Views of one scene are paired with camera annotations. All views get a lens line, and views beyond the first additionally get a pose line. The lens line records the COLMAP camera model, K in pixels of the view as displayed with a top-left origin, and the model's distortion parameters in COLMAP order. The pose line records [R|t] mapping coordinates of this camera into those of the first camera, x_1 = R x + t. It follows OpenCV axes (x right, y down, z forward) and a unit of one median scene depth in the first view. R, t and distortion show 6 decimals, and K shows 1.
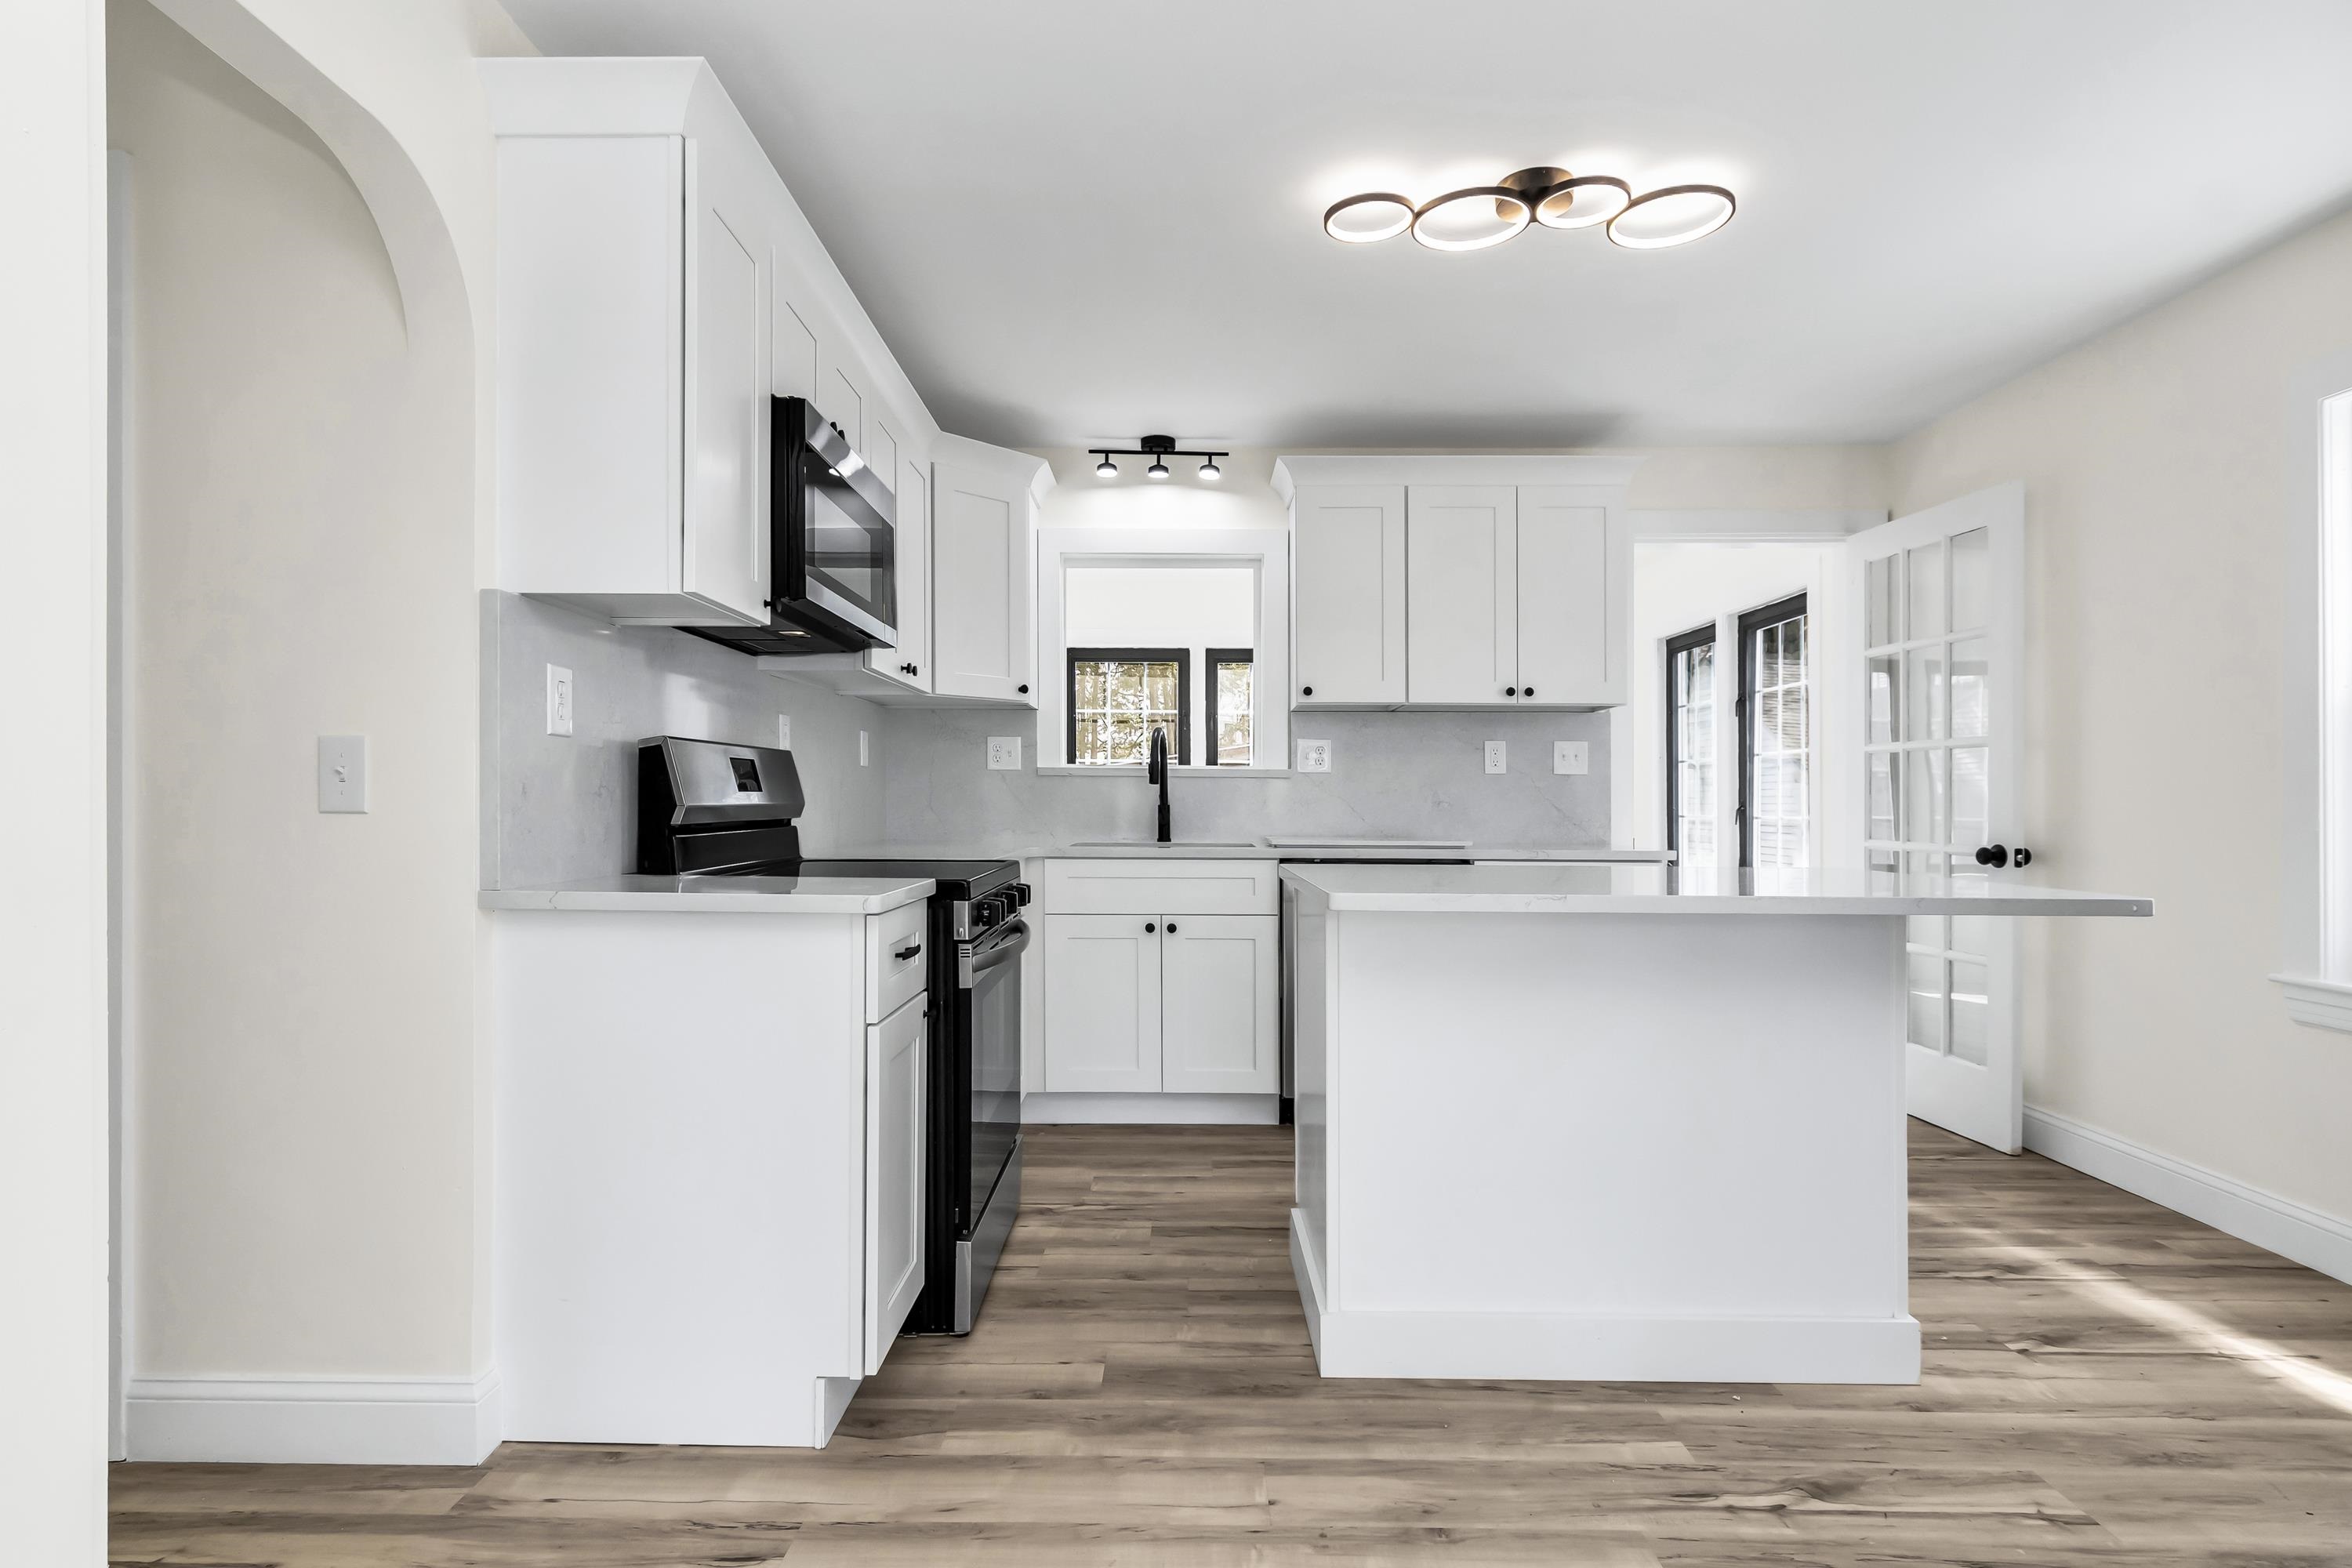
lens RADIAL K [[1185.7, 0, 1207.1], [0, 1185.7, 796.3], [0, 0, 1]] dist [0.001477, 0.001000]
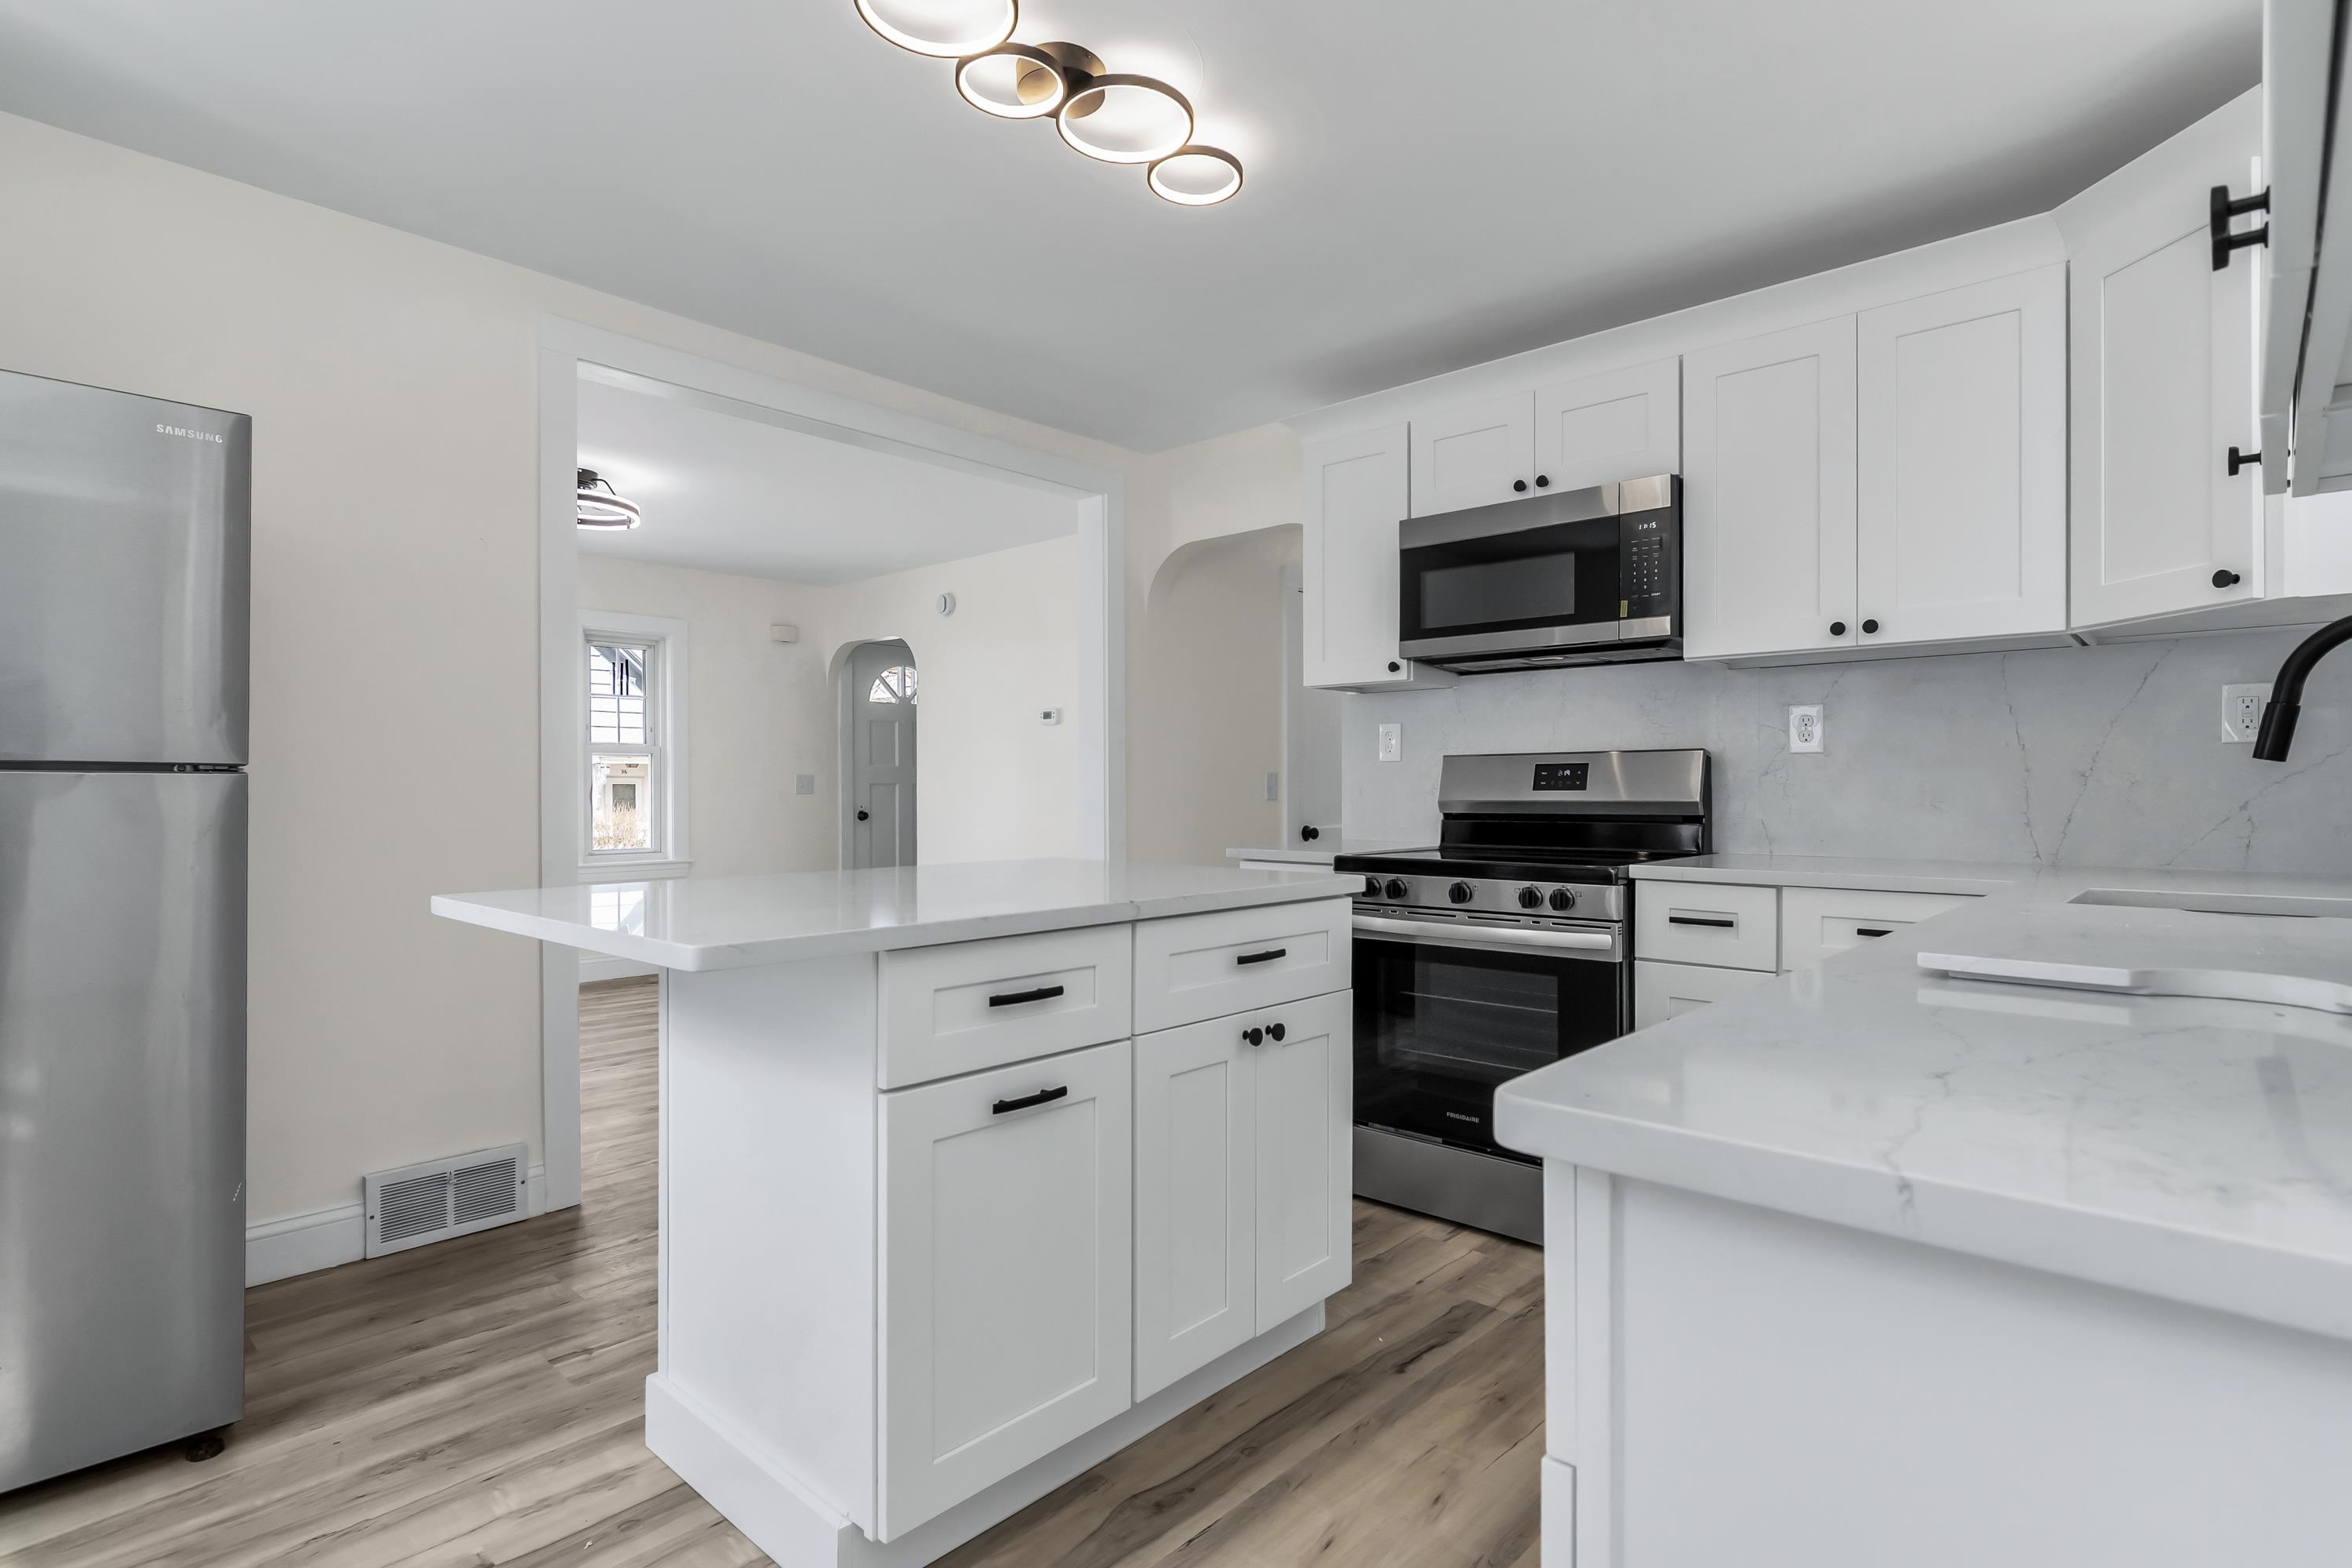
lens RADIAL K [[1185.7, 0, 1207.1], [0, 1185.7, 796.3], [0, 0, 1]] dist [0.001477, 0.001000]
pose [[-0.666178, -0.000738, -0.745792, 1.032840], [0.003372, 0.999986, -0.004002, -0.002229], [0.745785, -0.005181, -0.666167, 2.009624]]
